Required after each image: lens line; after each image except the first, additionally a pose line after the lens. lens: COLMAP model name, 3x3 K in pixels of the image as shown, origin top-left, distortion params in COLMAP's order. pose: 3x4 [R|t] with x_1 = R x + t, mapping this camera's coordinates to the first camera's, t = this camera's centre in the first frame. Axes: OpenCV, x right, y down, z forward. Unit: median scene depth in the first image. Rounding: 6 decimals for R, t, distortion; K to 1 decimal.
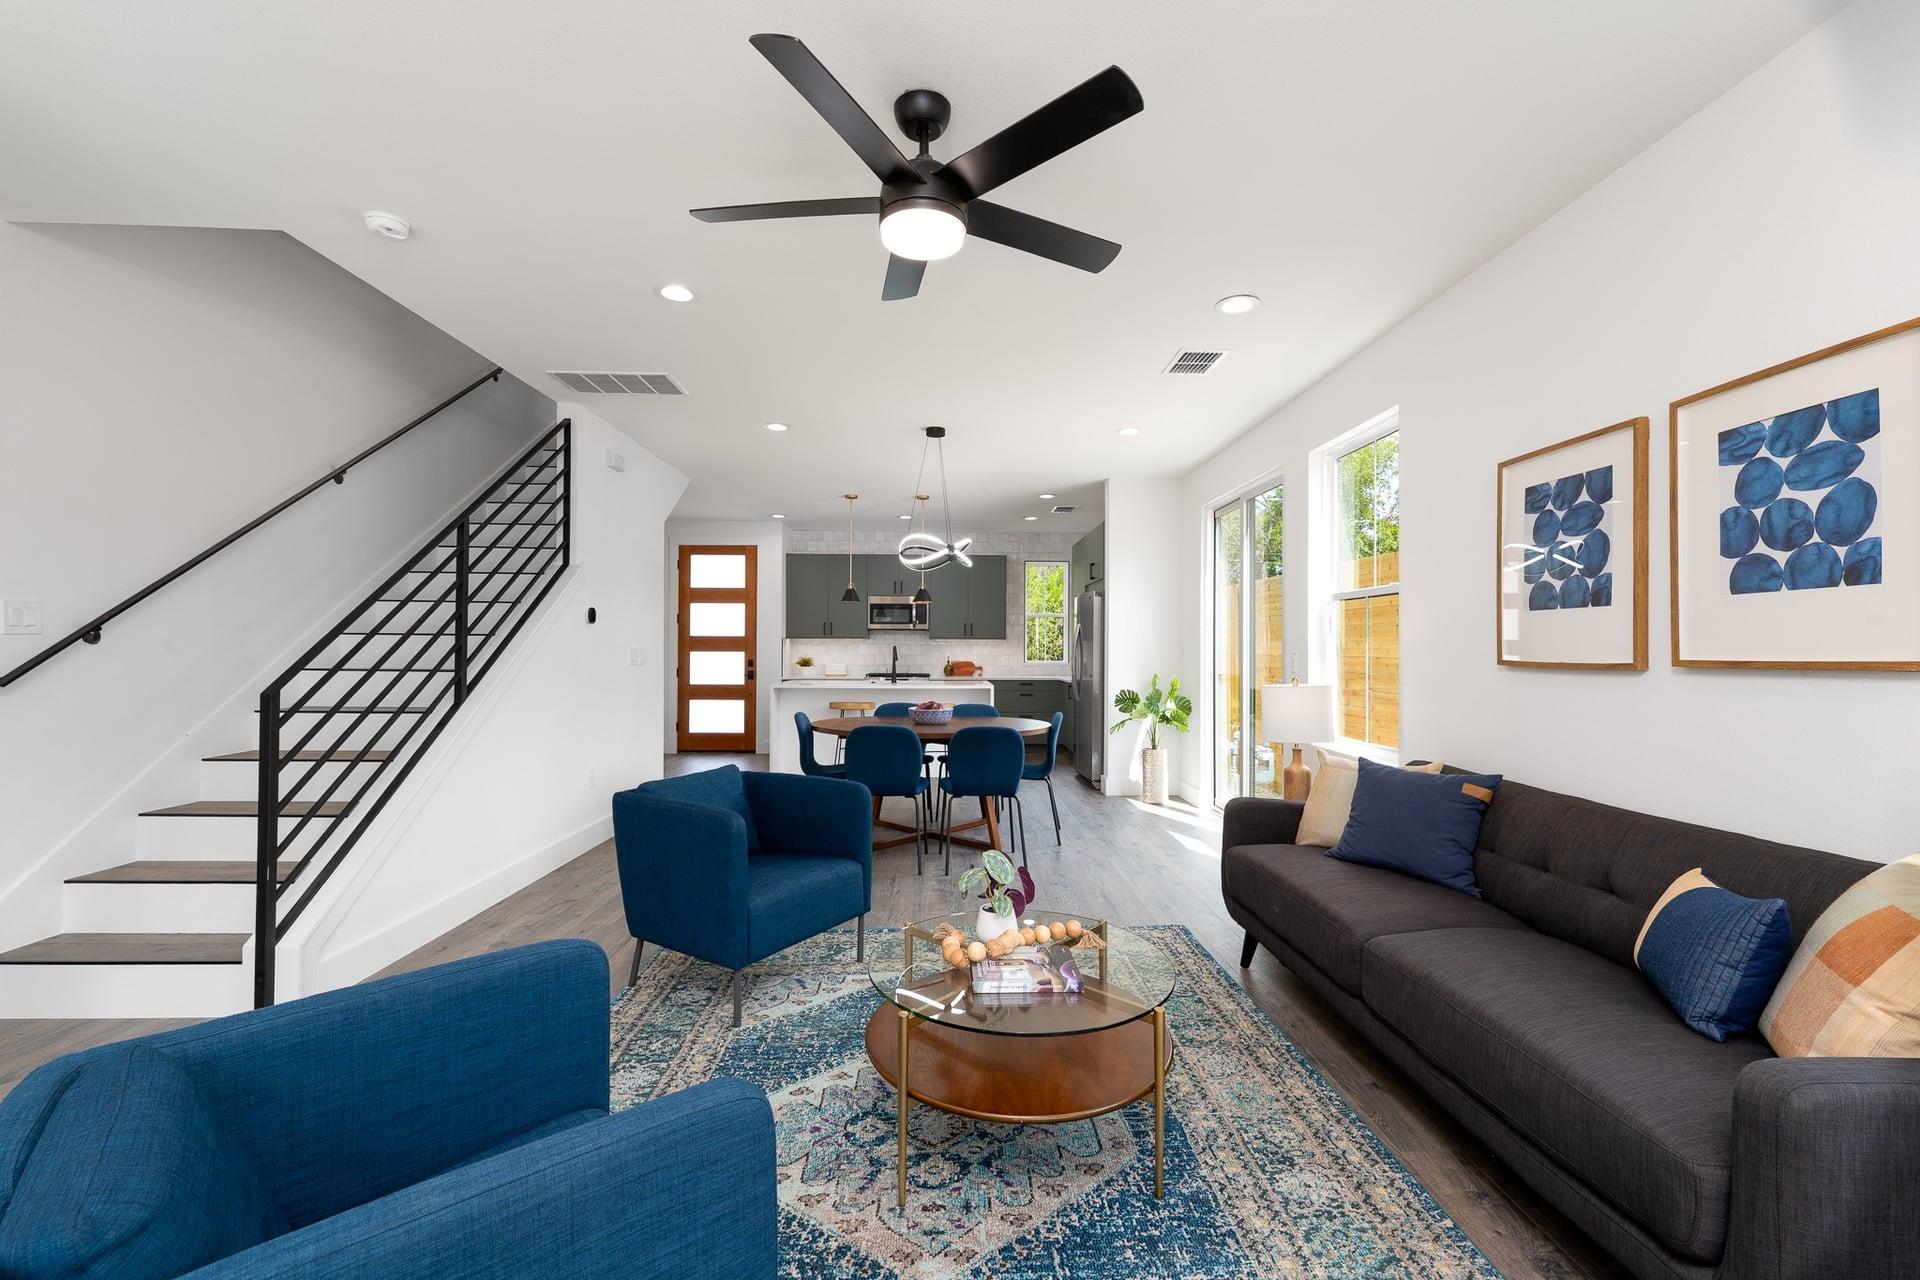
lens RADIAL K [[785.6, 0, 961.4], [0, 785.6, 646.6], [0, 0, 1]] dist [-0.001262, 0.001221]
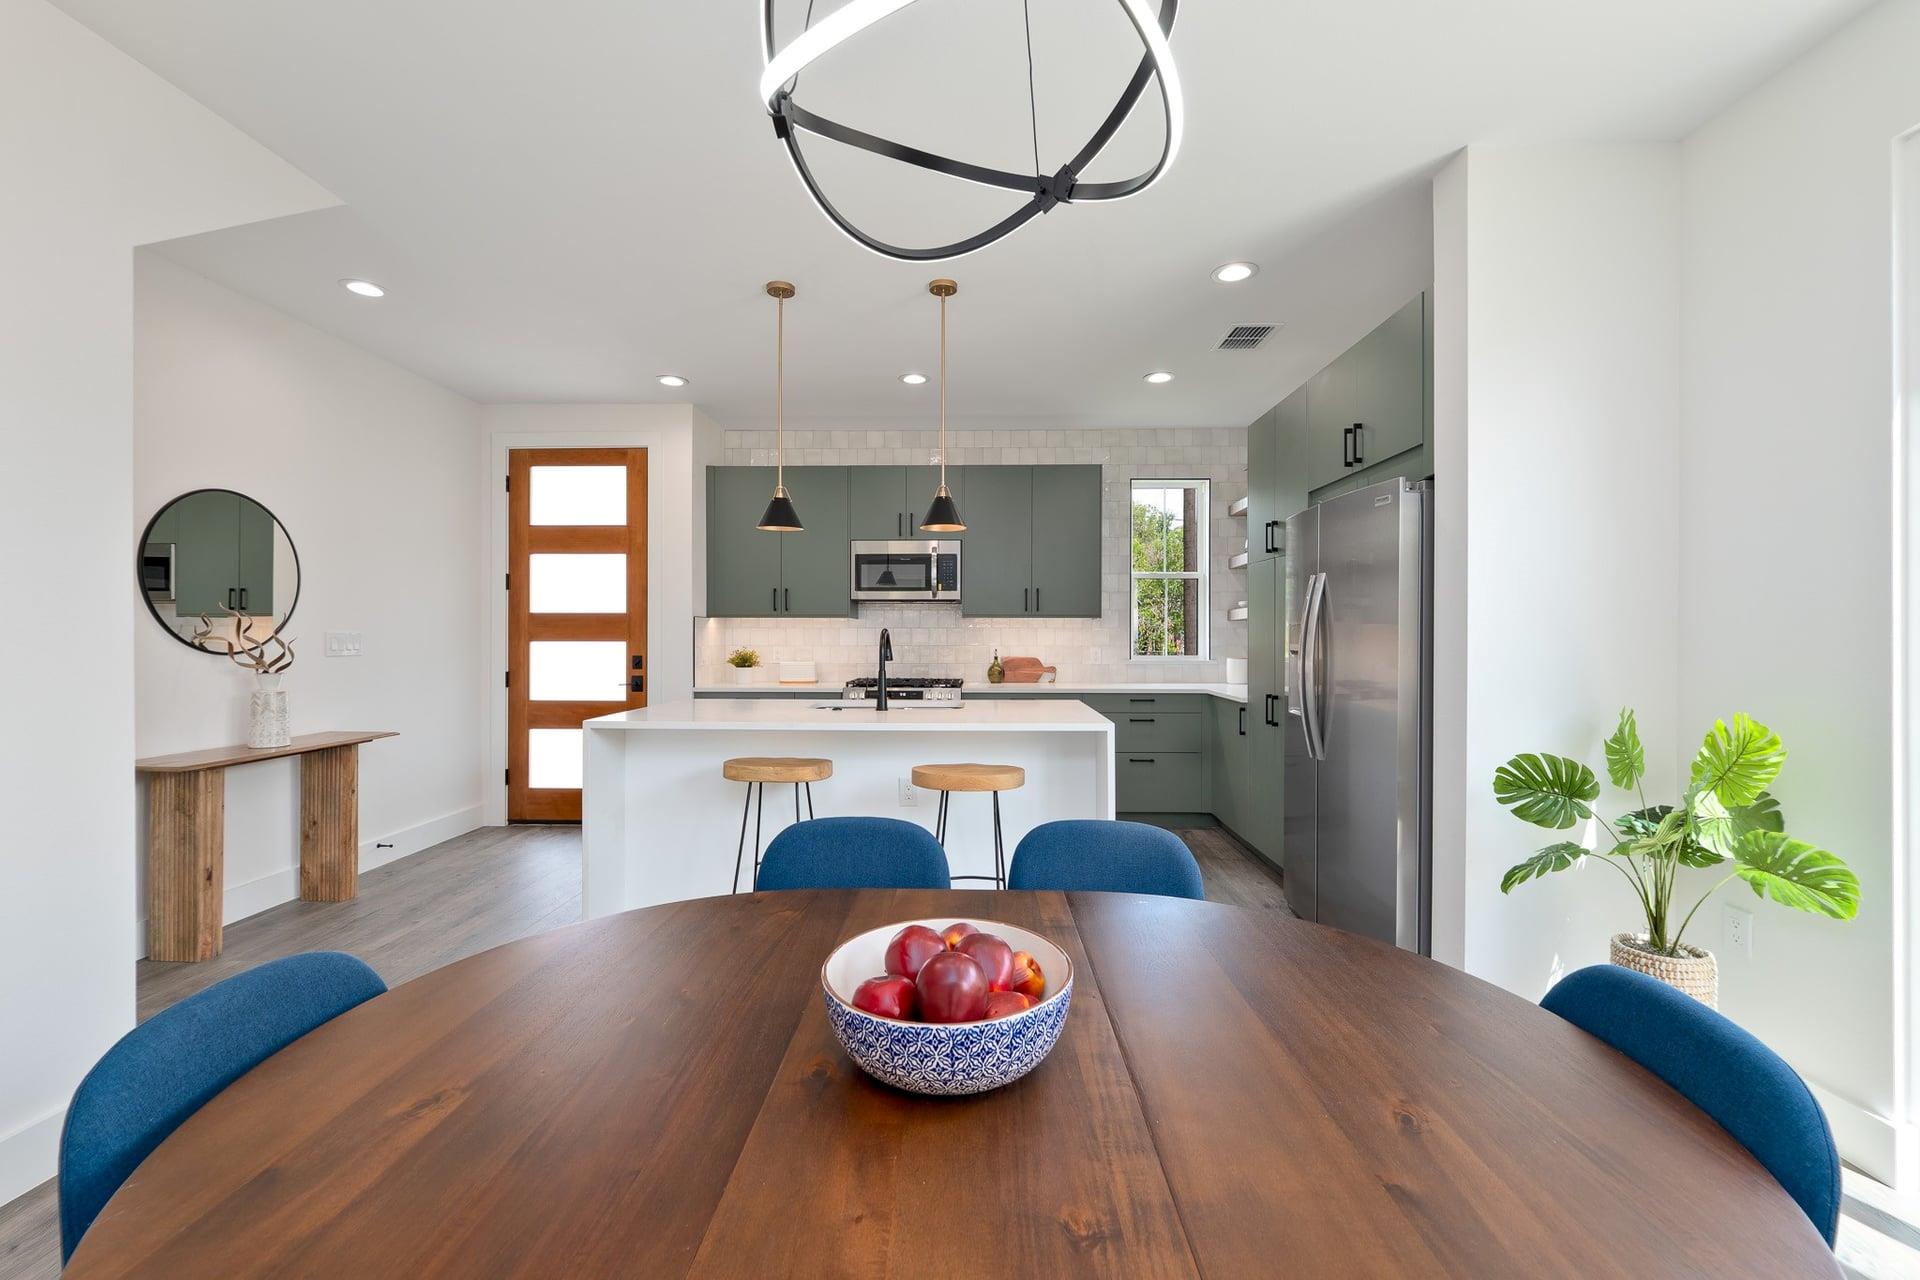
lens RADIAL K [[785.6, 0, 957.5], [0, 785.6, 633.9], [0, 0, 1]] dist [-0.001262, 0.001221]
pose [[0.998376, -0.002041, -0.056926, -0.013324], [0.002023, 0.999998, -0.000380, 0.002120], [0.056927, 0.000264, 0.998378, 0.486110]]
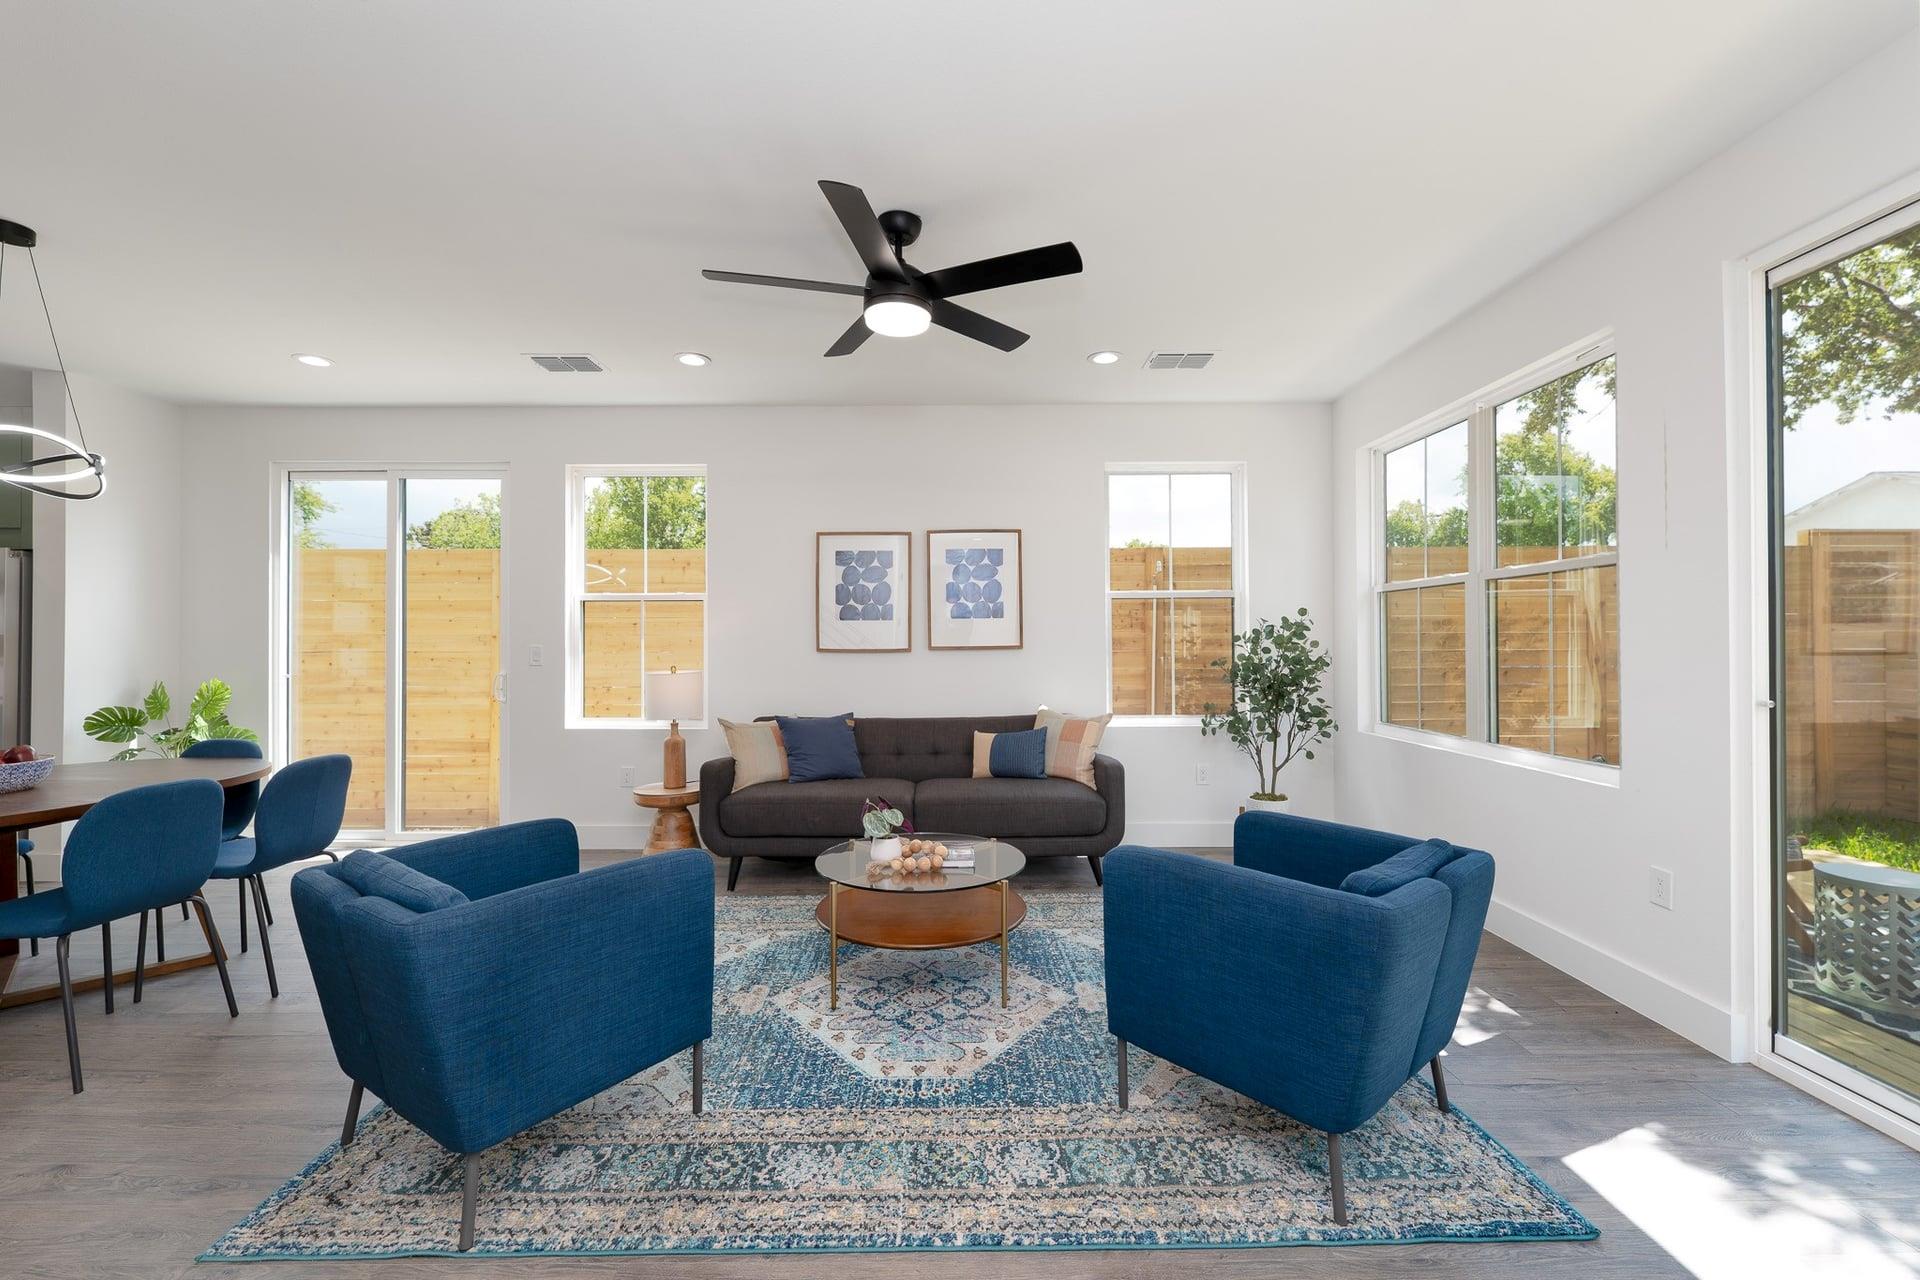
lens RADIAL K [[785.6, 0, 961.4], [0, 785.6, 636.8], [0, 0, 1]] dist [-0.001262, 0.001221]
pose [[0.024405, 0.004369, 0.999693, -0.318447], [0.001021, 0.999990, -0.004395, -0.000165], [-0.999702, 0.001128, 0.024400, 0.207301]]
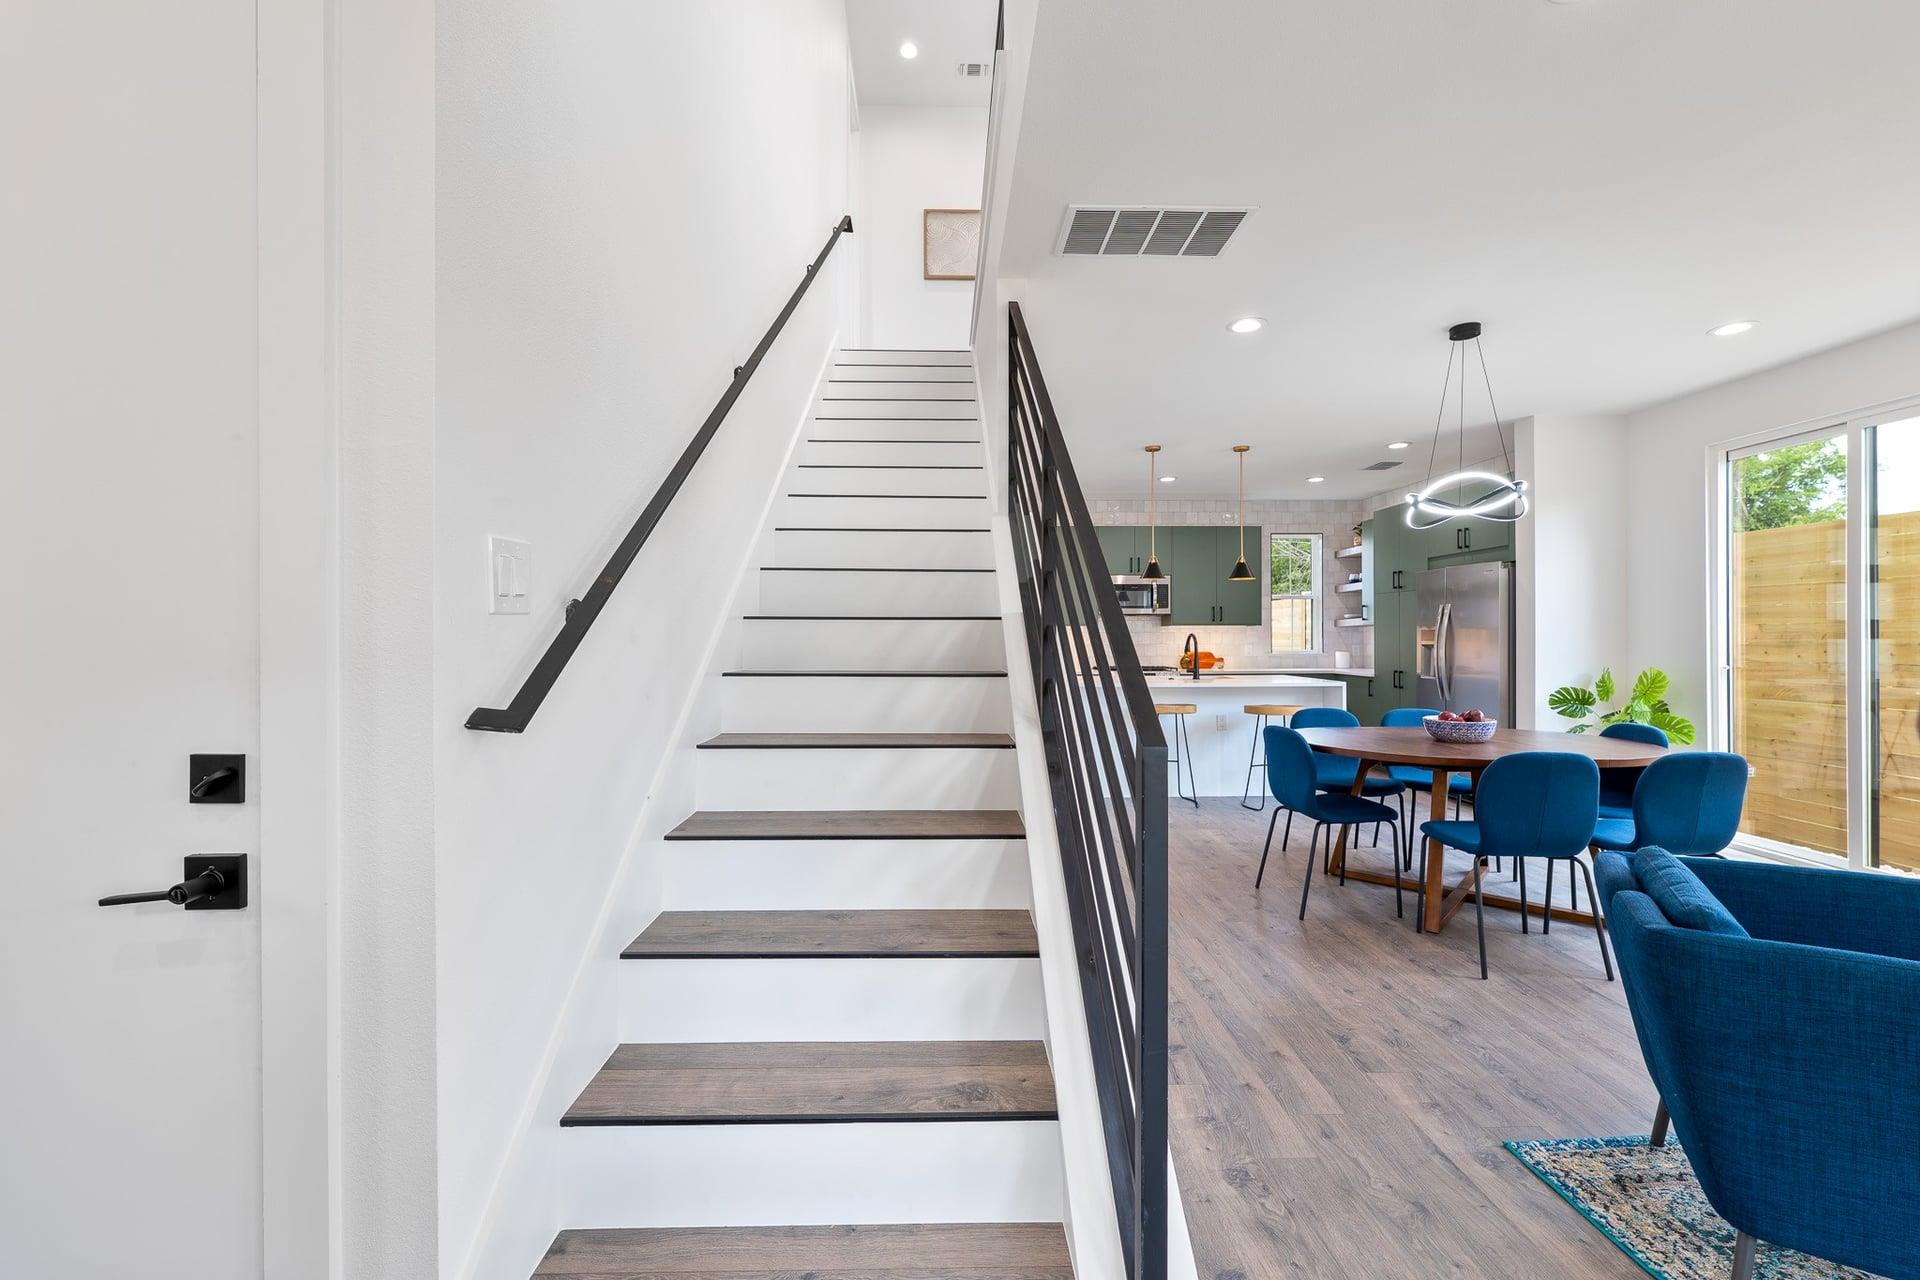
lens RADIAL K [[785.6, 0, 955.2], [0, 785.6, 636.5], [0, 0, 1]] dist [-0.001262, 0.001221]
pose [[0.999968, -0.007856, -0.001373, -0.292576], [0.007857, 0.999969, 0.000244, -0.000167], [0.001371, -0.000255, 0.999999, 0.169291]]
